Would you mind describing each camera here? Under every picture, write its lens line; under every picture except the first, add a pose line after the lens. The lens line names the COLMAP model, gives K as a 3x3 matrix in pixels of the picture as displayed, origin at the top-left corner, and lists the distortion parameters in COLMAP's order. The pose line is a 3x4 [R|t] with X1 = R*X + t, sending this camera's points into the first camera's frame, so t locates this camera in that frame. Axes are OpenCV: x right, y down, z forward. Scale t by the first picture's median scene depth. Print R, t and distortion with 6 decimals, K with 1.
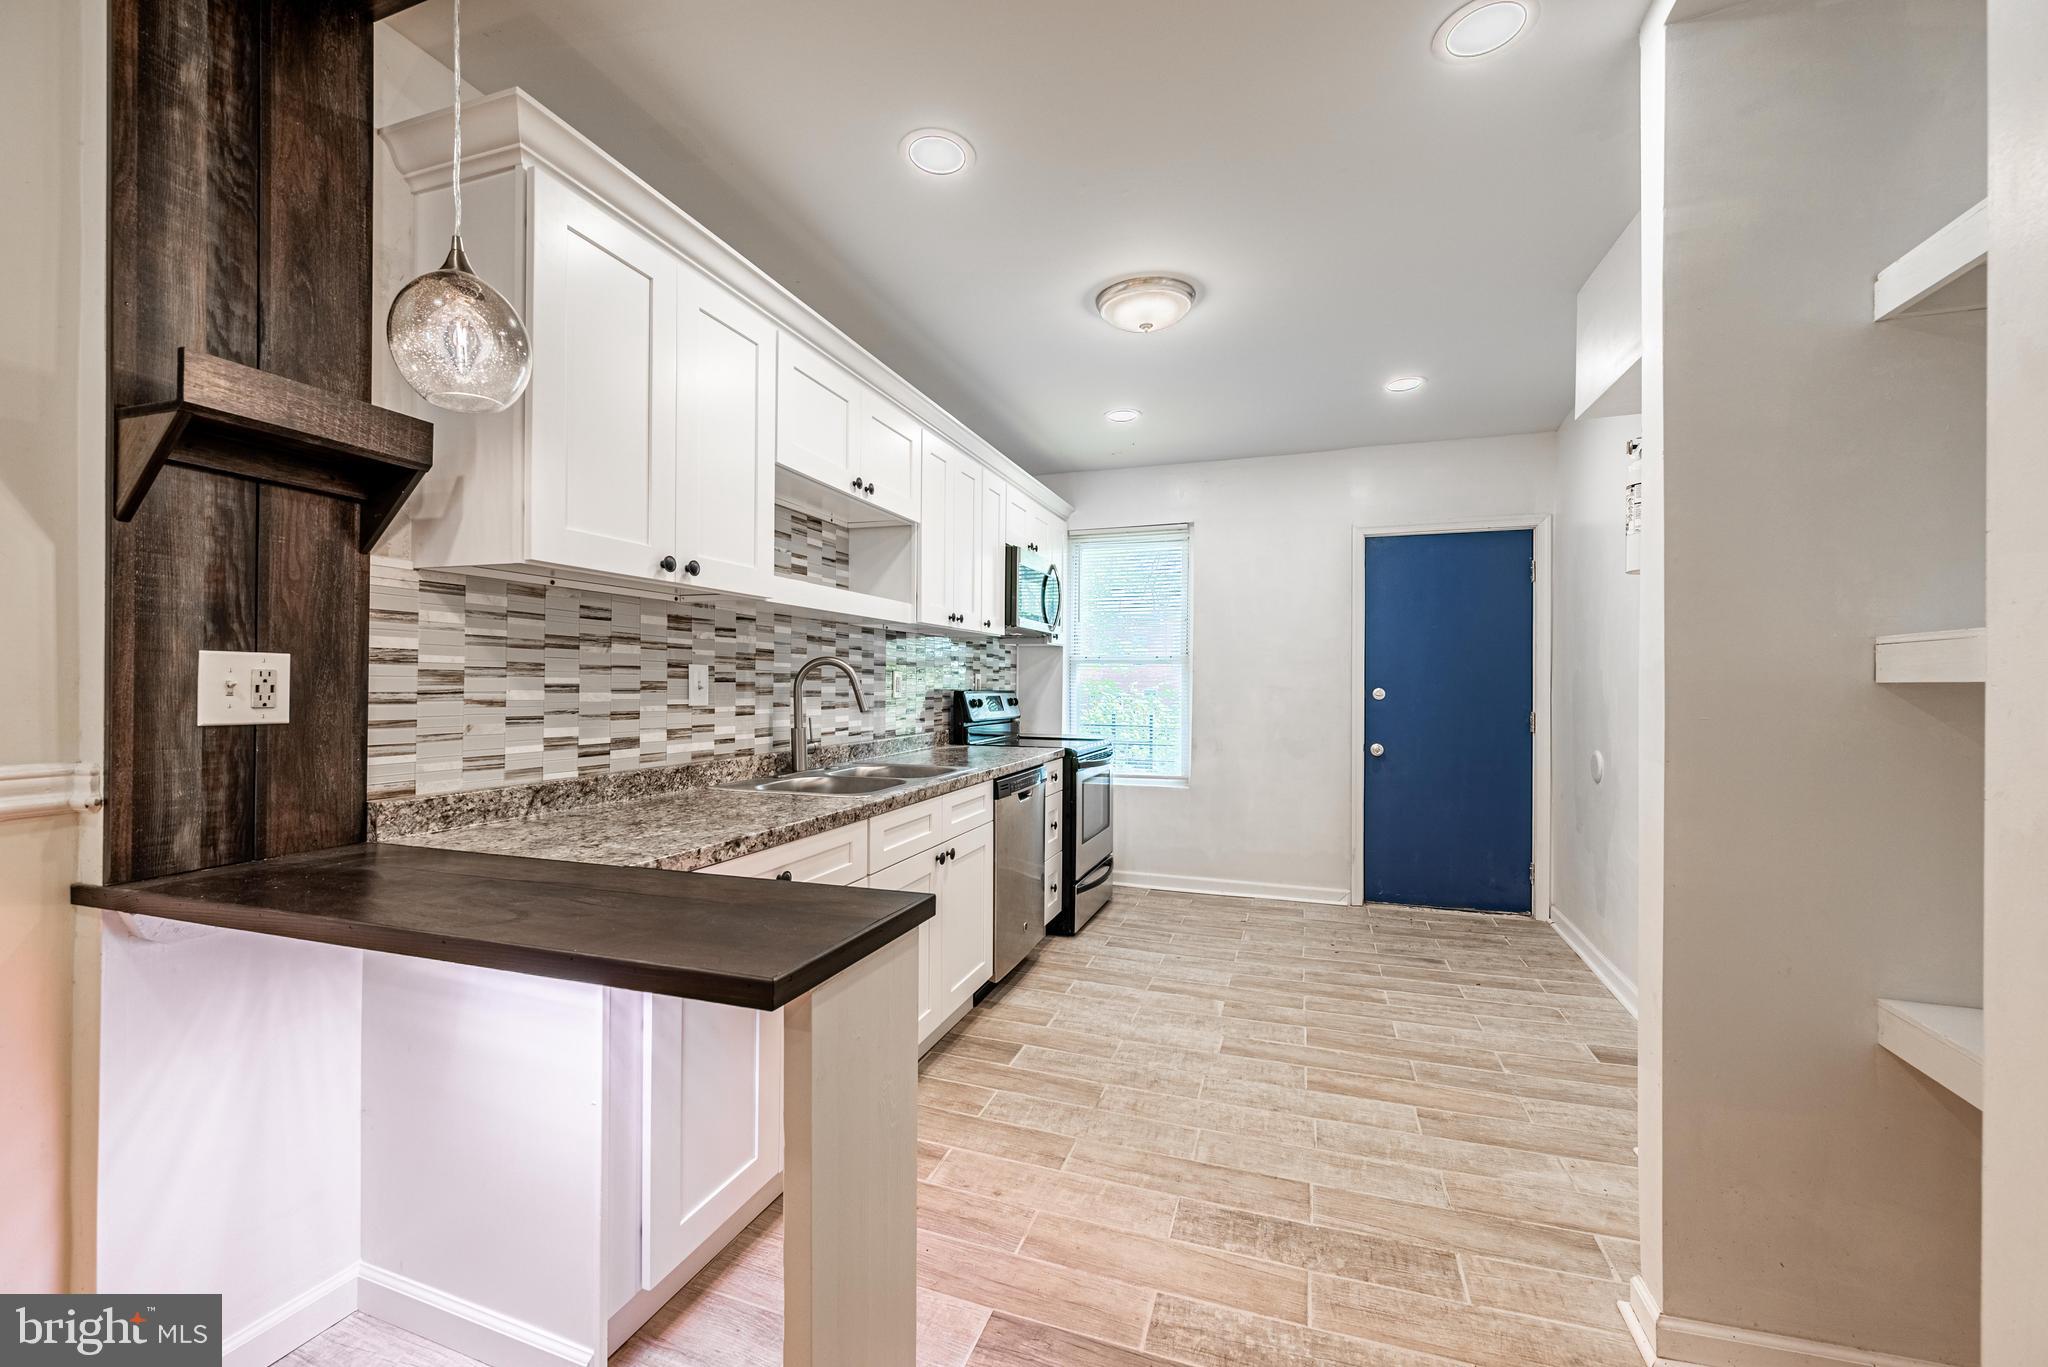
lens RADIAL K [[805.9, 0, 1022.4], [0, 805.9, 689.1], [0, 0, 1]] dist [-0.001349, 0.000504]
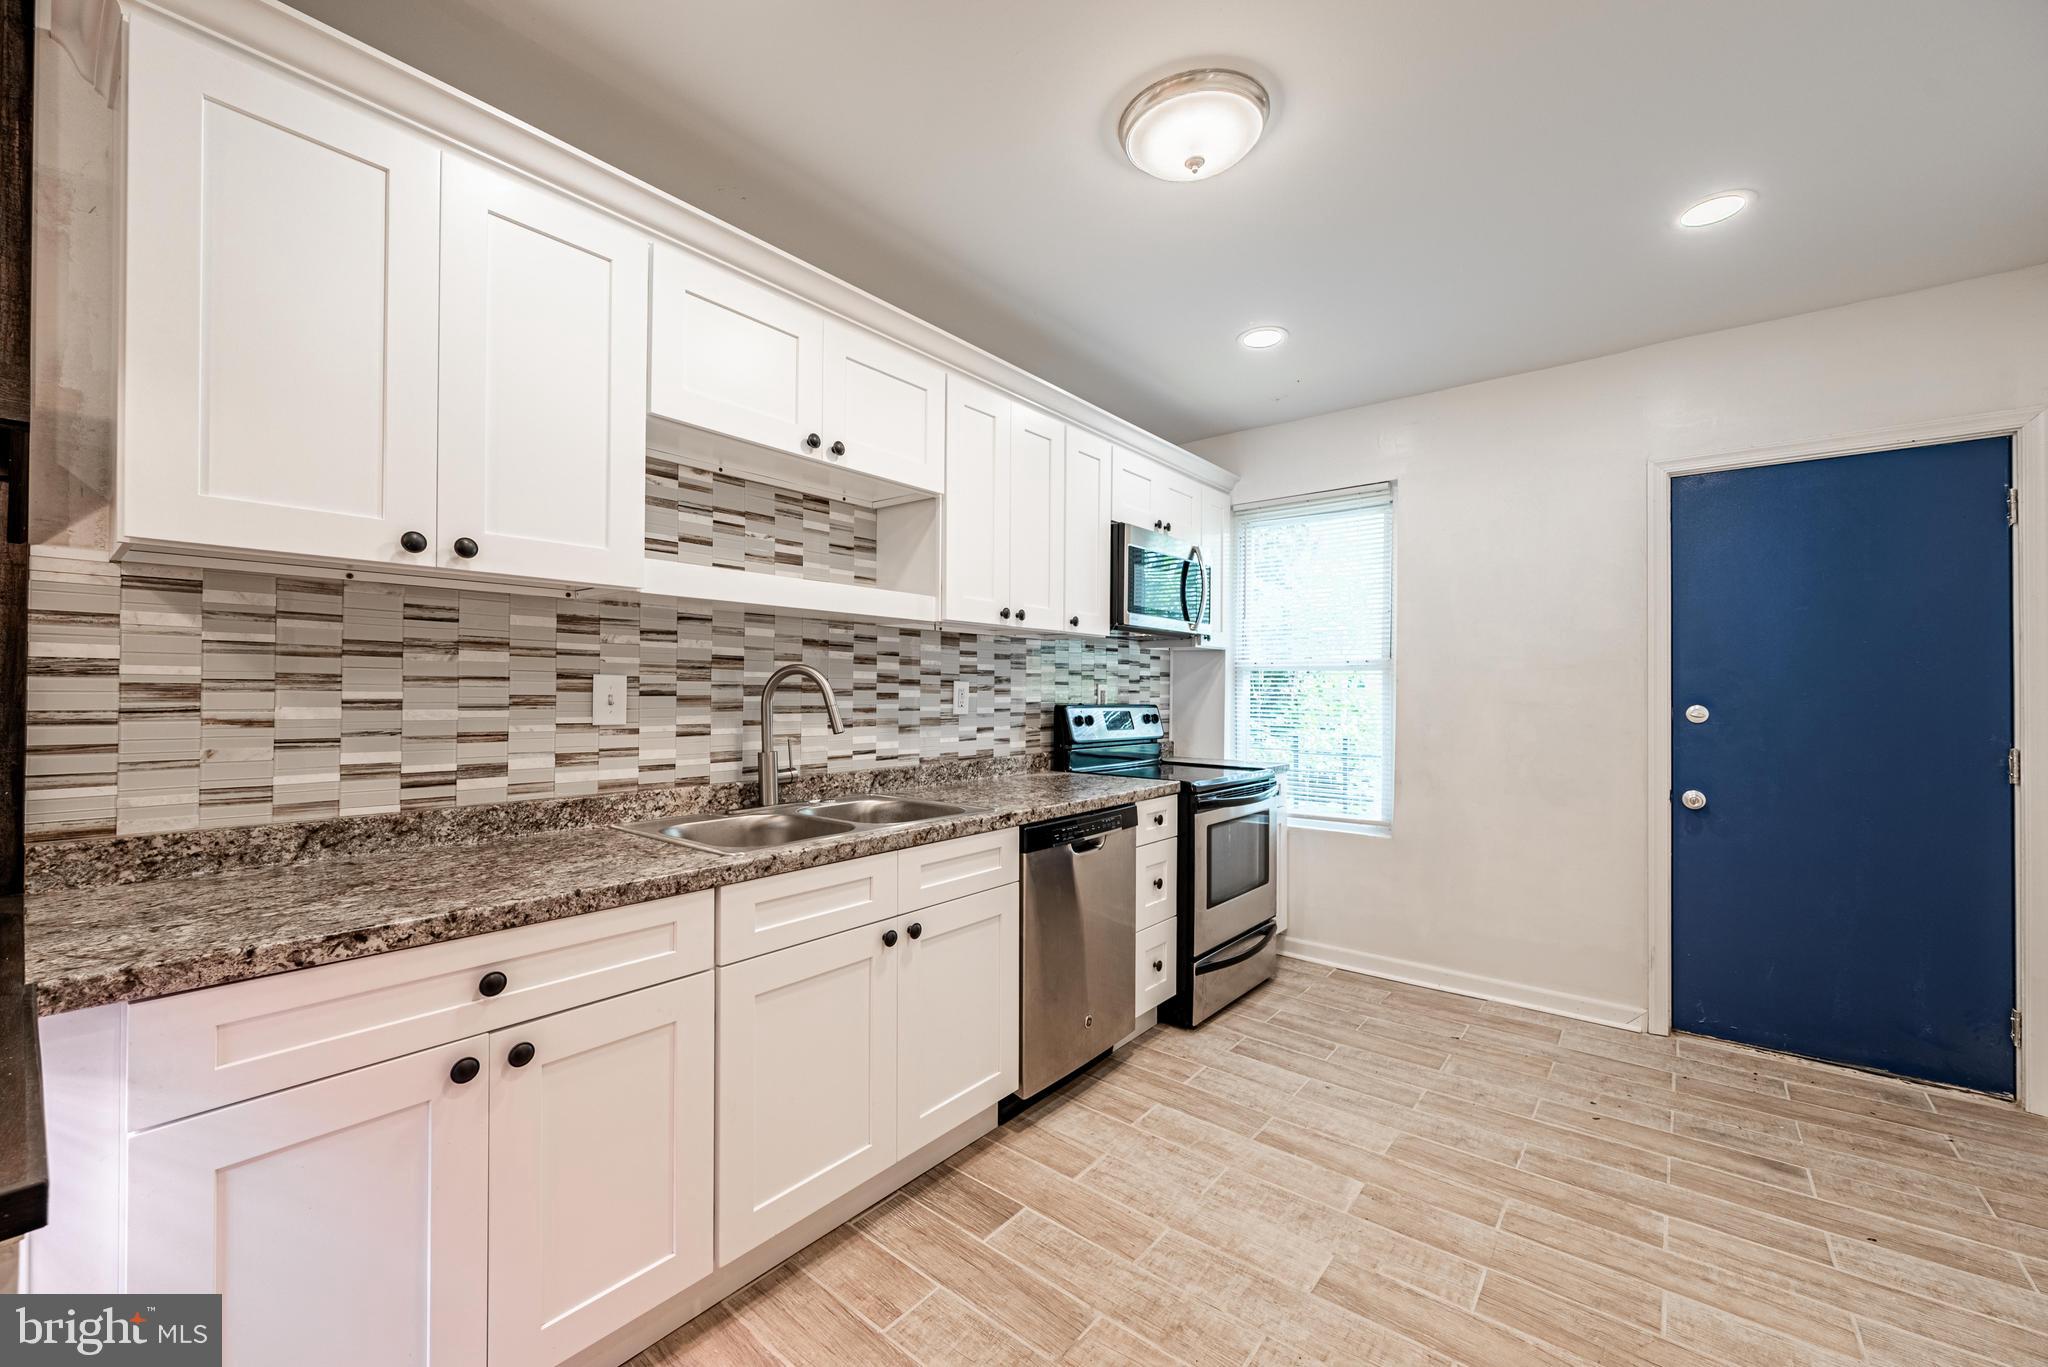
lens RADIAL K [[805.9, 0, 1022.4], [0, 805.9, 689.1], [0, 0, 1]] dist [-0.001349, 0.000504]
pose [[0.940953, 0.000232, -0.338536, 0.238634], [-0.004123, 0.999933, -0.010775, -0.007684], [0.338511, 0.011535, 0.940892, 0.322247]]
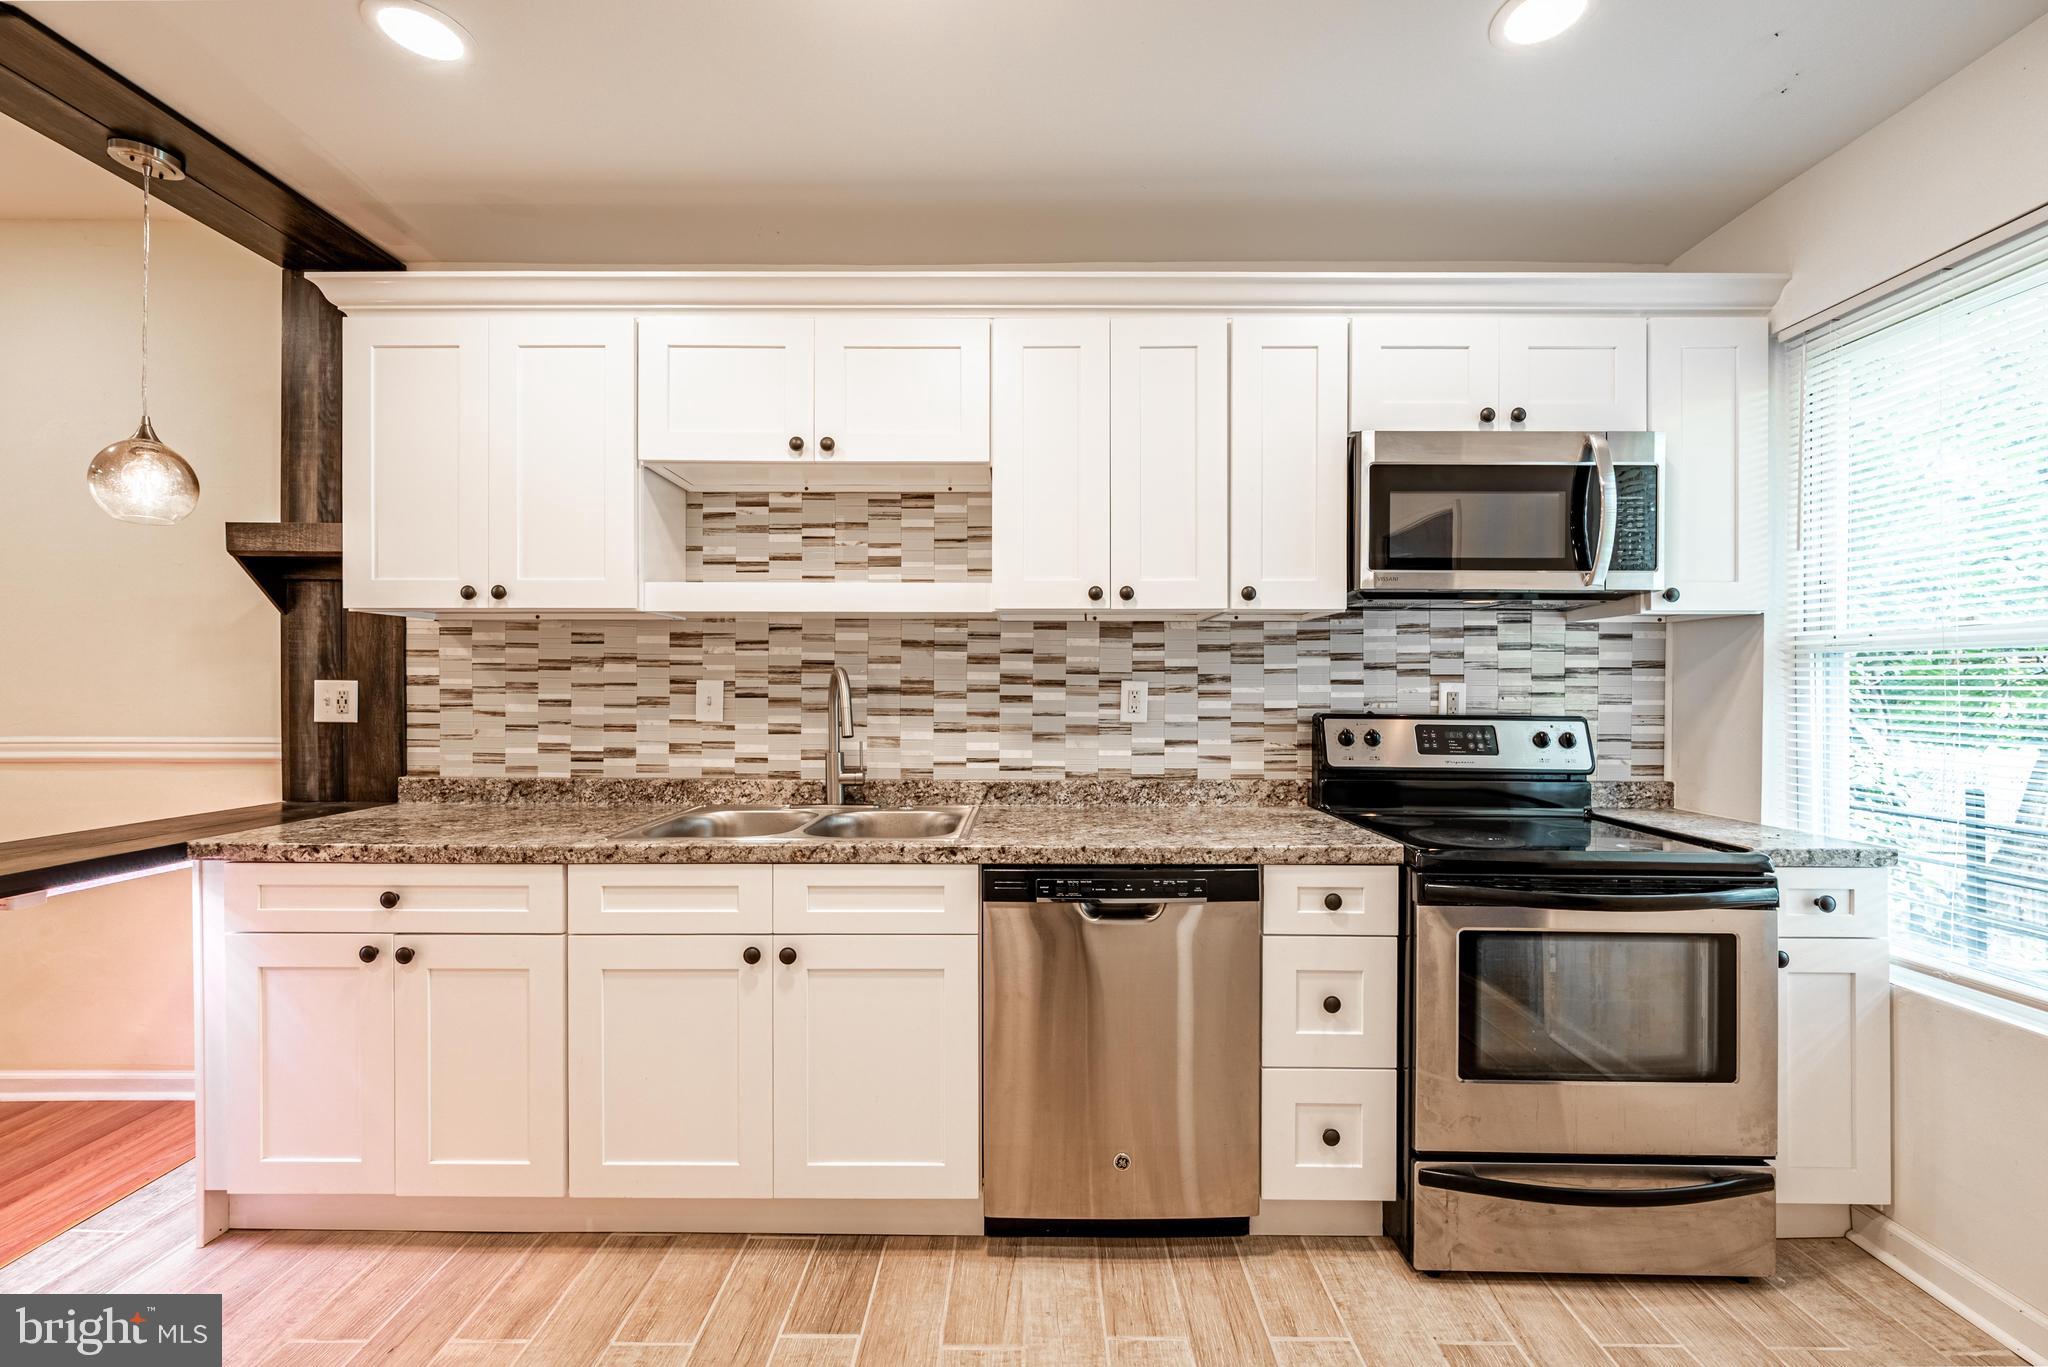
lens RADIAL K [[805.9, 0, 1022.4], [0, 805.9, 689.1], [0, 0, 1]] dist [-0.001349, 0.000504]
pose [[0.327437, -0.002490, -0.944870, 0.577132], [-0.008513, 0.999948, -0.005586, -0.015026], [0.944835, 0.009873, 0.327399, 0.908778]]
